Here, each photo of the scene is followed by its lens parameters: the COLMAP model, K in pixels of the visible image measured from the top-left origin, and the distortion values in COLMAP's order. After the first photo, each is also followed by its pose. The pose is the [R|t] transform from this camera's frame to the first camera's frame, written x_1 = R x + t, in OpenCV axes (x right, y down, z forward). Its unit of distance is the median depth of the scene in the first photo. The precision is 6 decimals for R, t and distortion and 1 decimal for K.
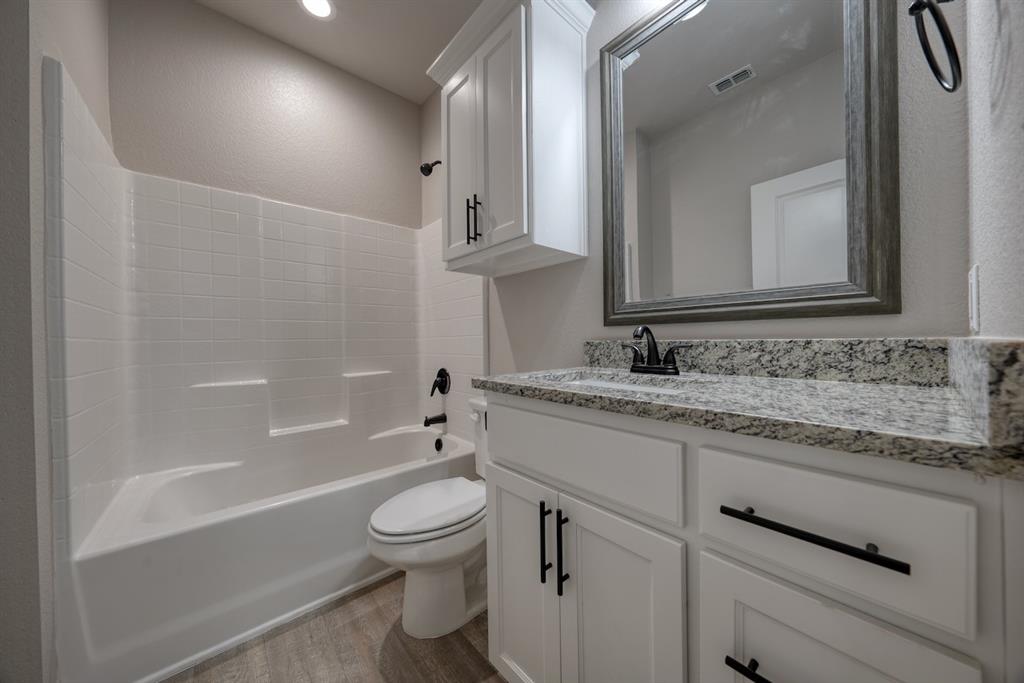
lens RADIAL K [[345.5, 0, 513.6], [0, 345.5, 340.2], [0, 0, 1]] dist [-0.006548, 0.001027]
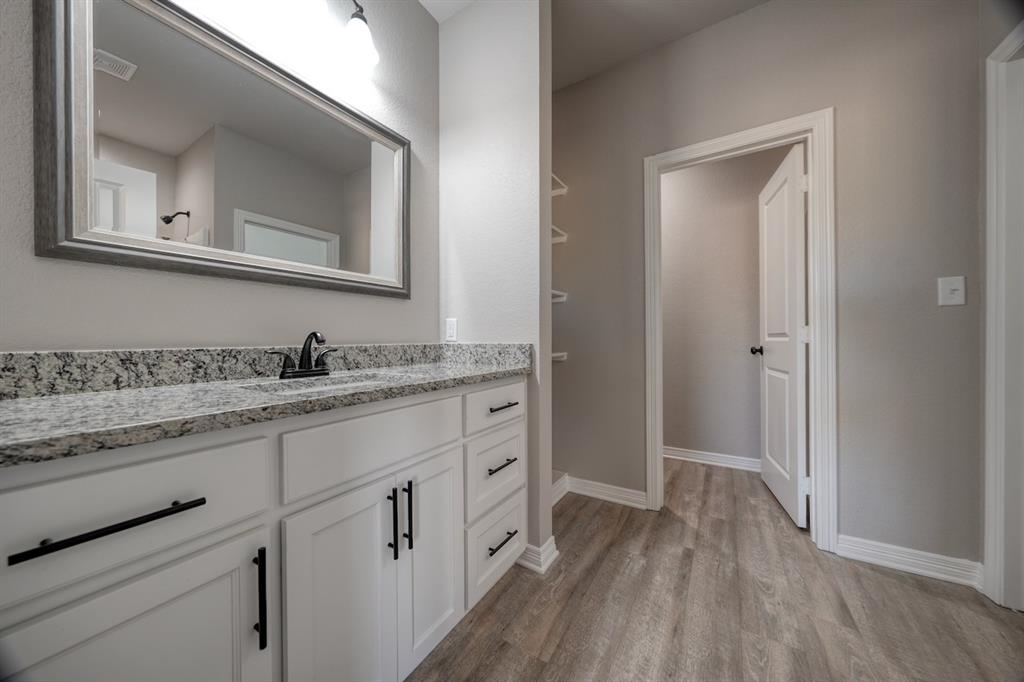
lens RADIAL K [[346.8, 0, 514.9], [0, 346.8, 338.7], [0, 0, 1]] dist [-0.006676, -0.000086]
pose [[-0.305337, 0.002168, 0.952242, -1.131426], [0.010172, 0.999948, 0.000984, -0.021269], [-0.952190, 0.009987, -0.305344, 0.973222]]
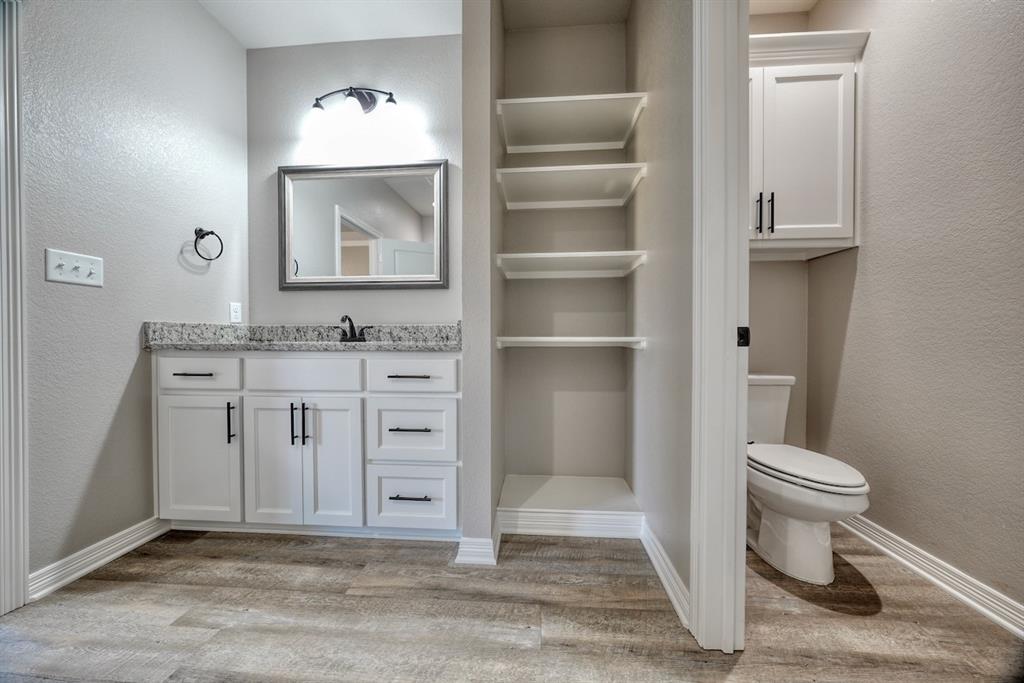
lens RADIAL K [[345.5, 0, 513.6], [0, 345.5, 340.2], [0, 0, 1]] dist [-0.006548, 0.001027]
pose [[0.706058, -0.010792, 0.708072, -0.405739], [0.003955, 0.999928, 0.011295, 0.094742], [-0.708143, -0.005175, 0.706050, -1.253229]]
